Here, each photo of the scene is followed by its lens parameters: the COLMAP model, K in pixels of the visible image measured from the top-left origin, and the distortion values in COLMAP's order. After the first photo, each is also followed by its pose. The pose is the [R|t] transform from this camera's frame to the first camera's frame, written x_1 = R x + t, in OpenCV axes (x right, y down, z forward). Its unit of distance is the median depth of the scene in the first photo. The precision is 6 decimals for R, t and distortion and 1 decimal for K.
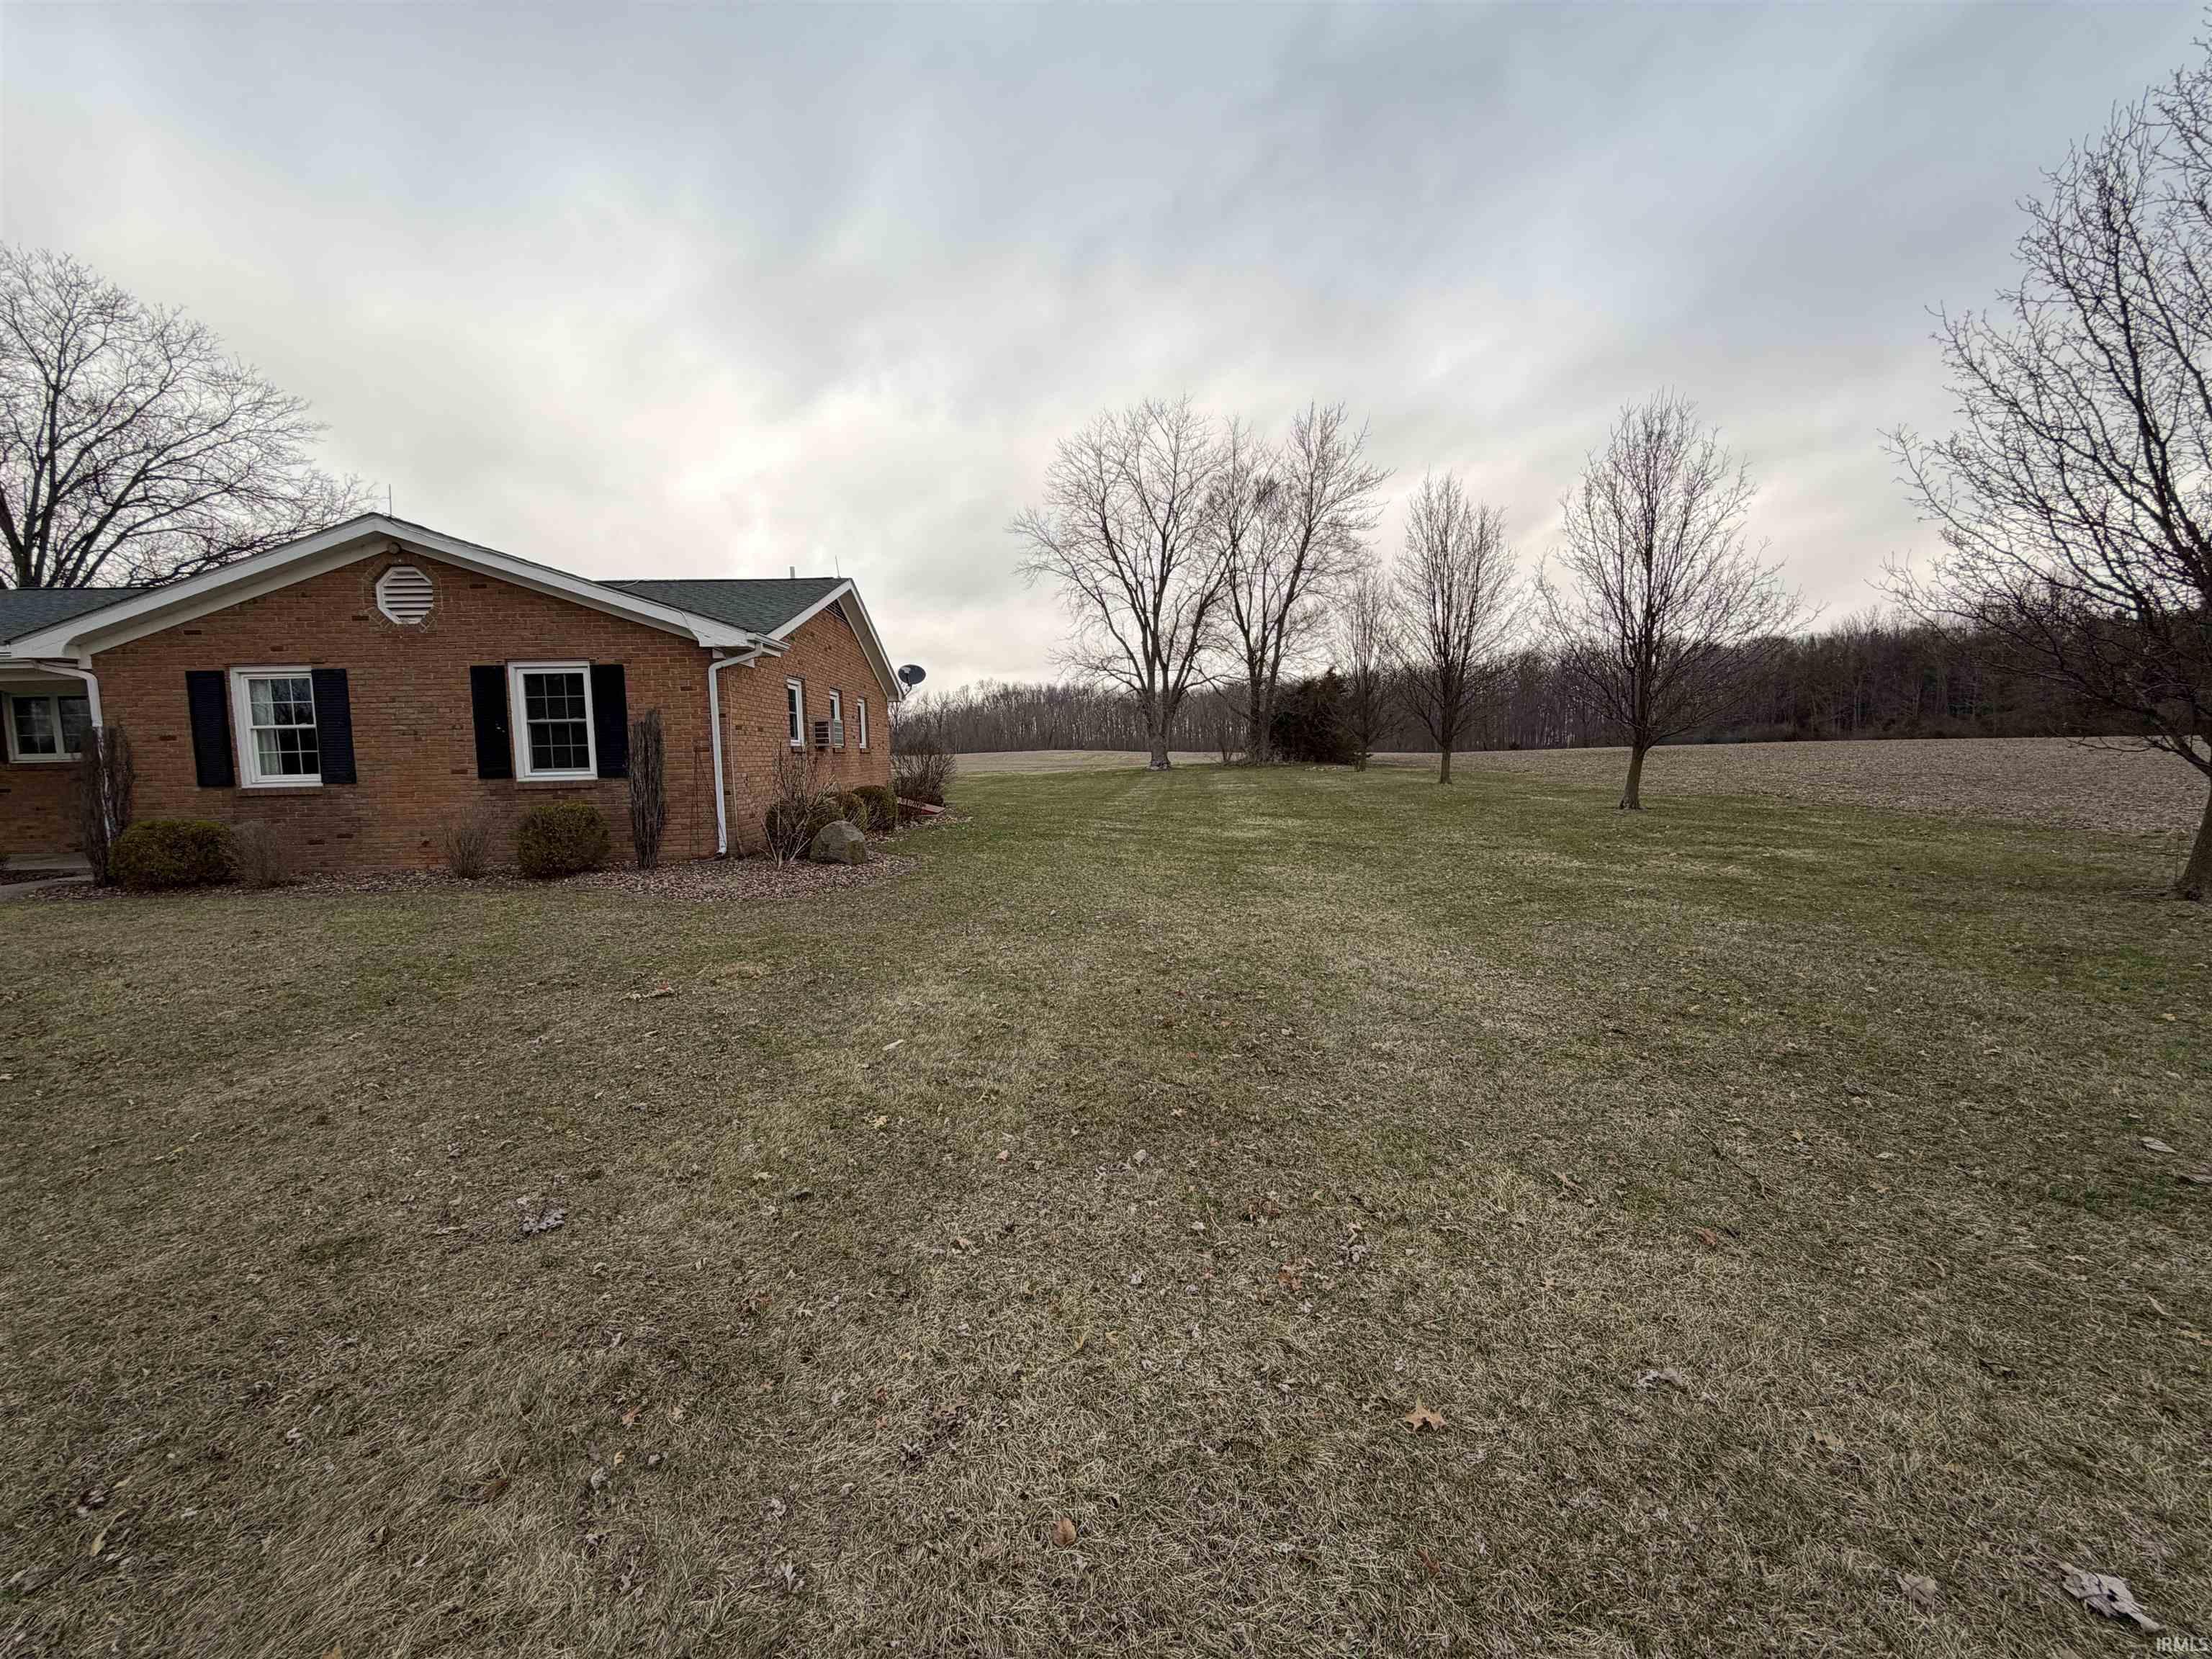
lens RADIAL K [[883.8, 0, 1106.0], [0, 883.8, 829.5], [0, 0, 1]] dist [-0.000444, -0.000345]
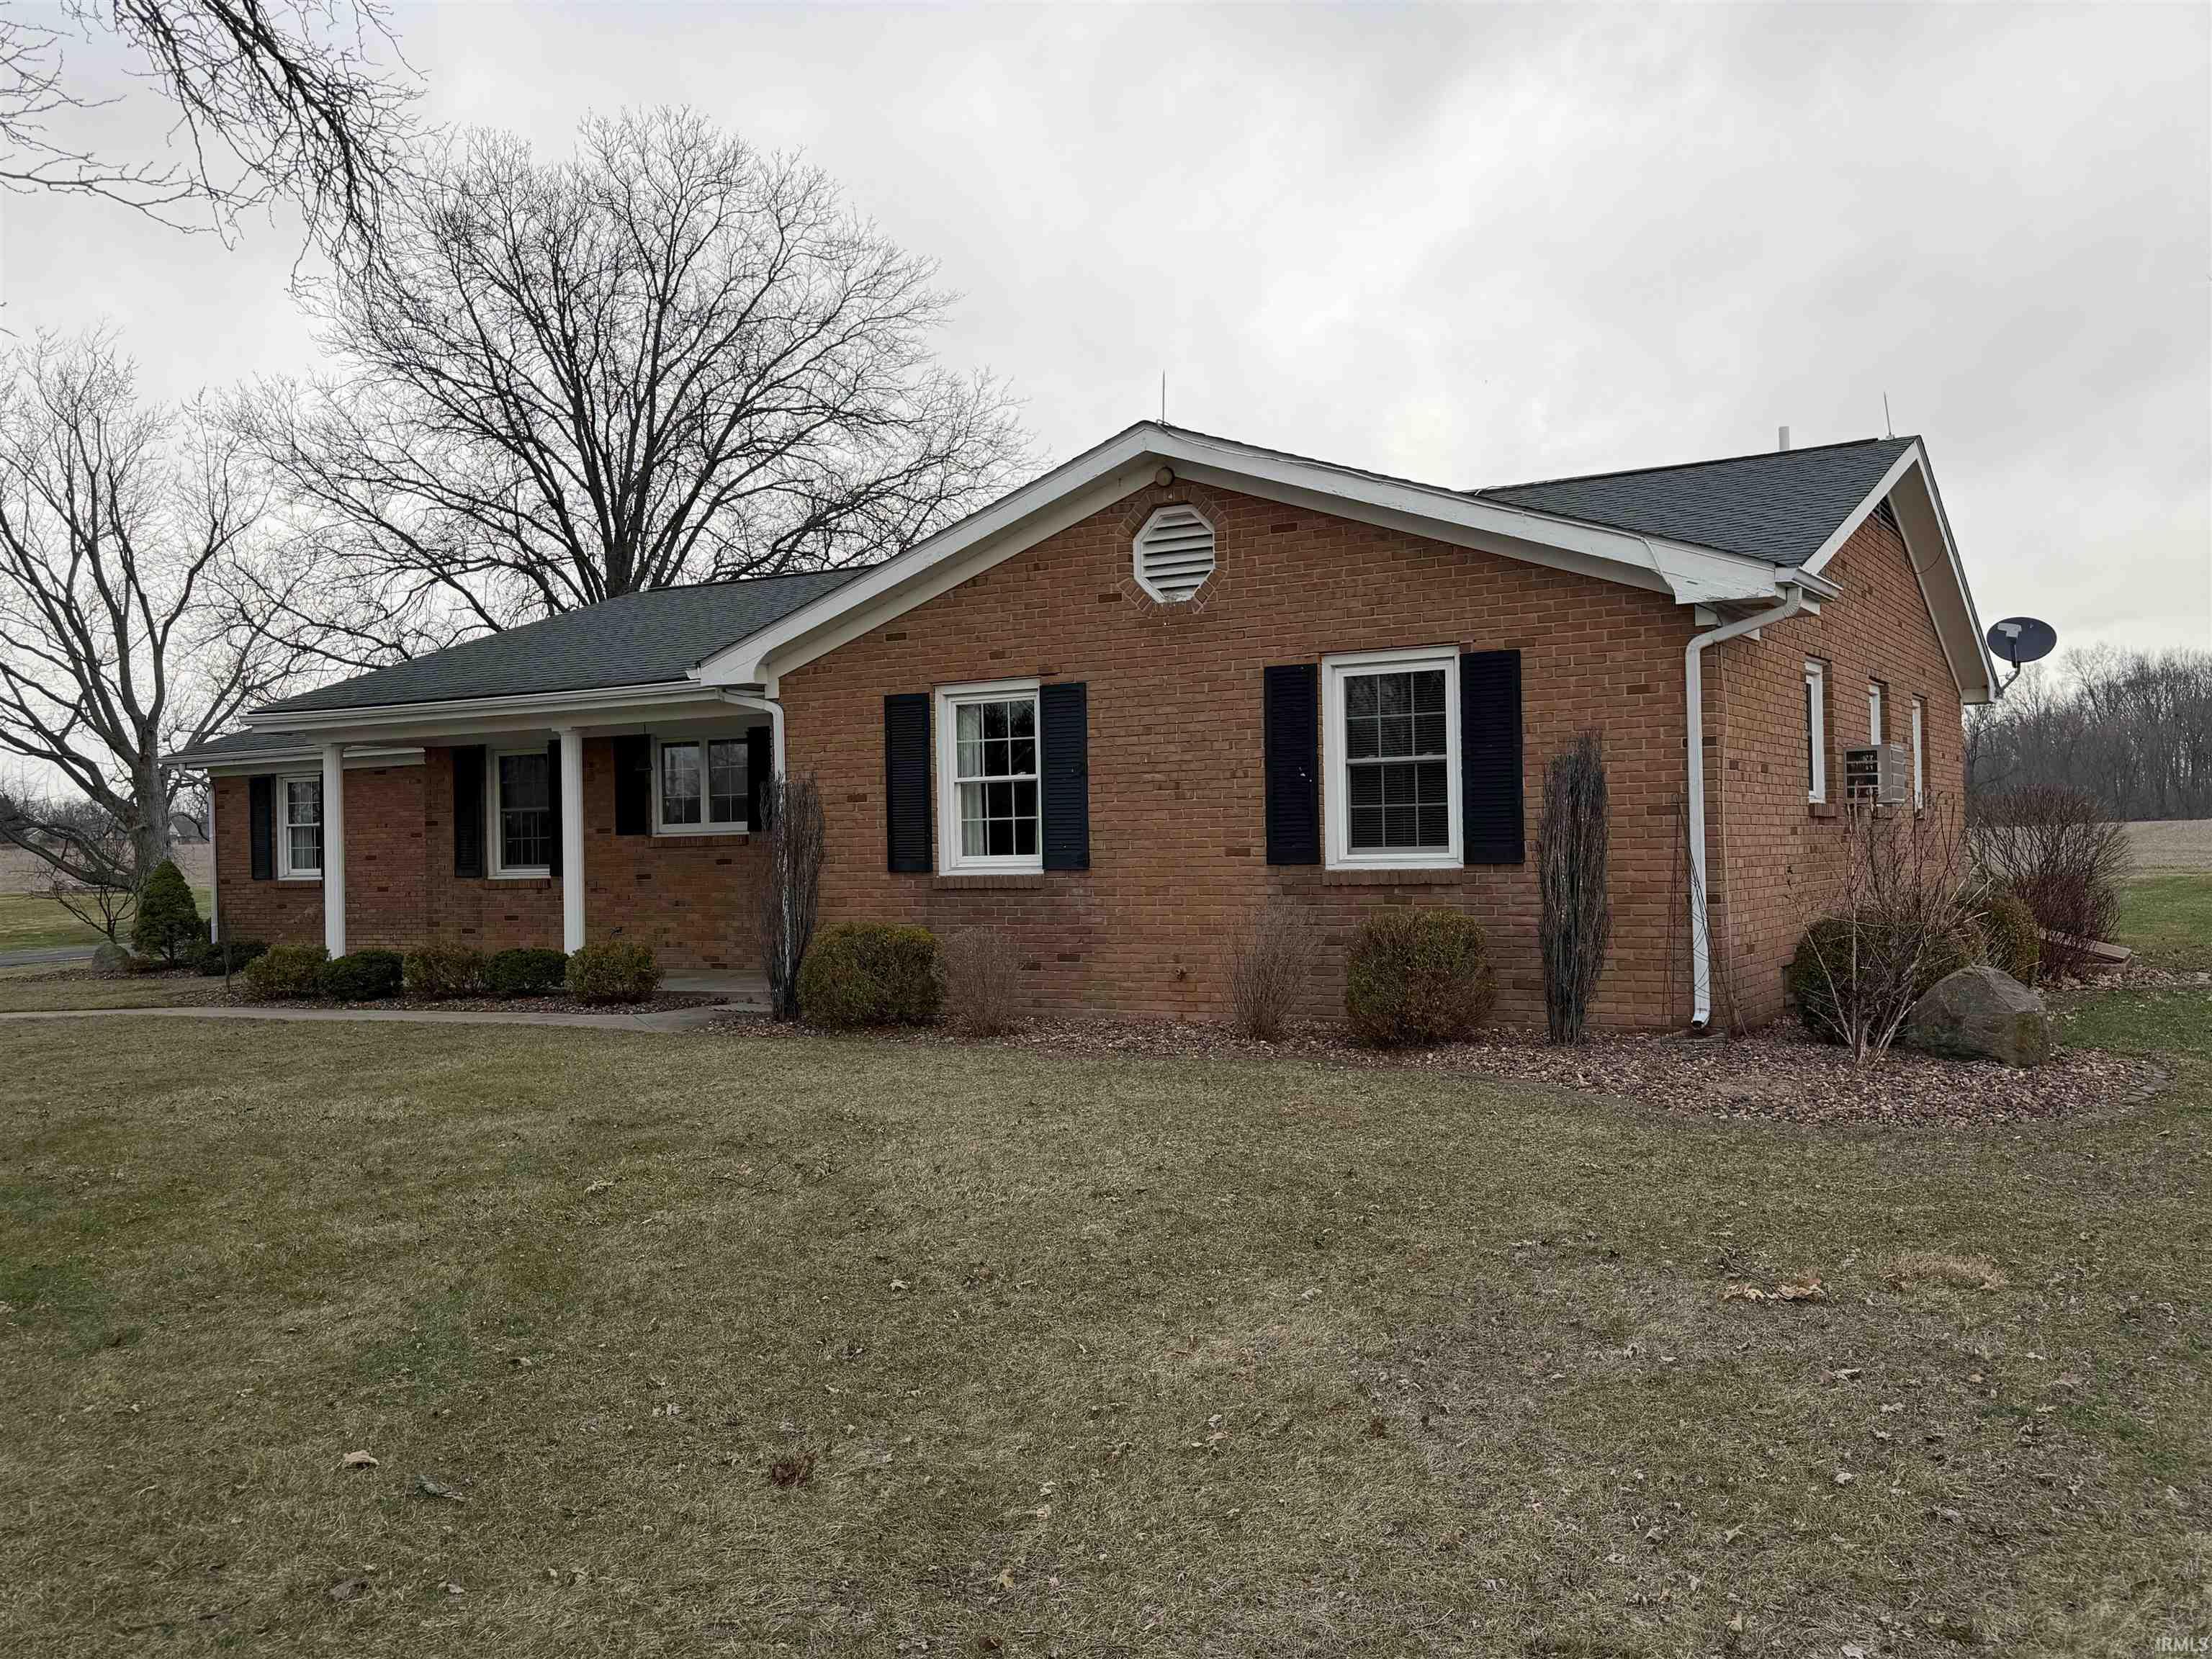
lens RADIAL K [[1913.9, 0, 1106.0], [0, 1913.9, 829.5], [0, 0, 1]] dist [0.163106, -0.297701]
pose [[0.829296, -0.001140, -0.558809, -0.111243], [-0.045812, 0.996493, -0.070020, 0.010752], [0.556929, 0.083667, 0.826335, -0.071015]]
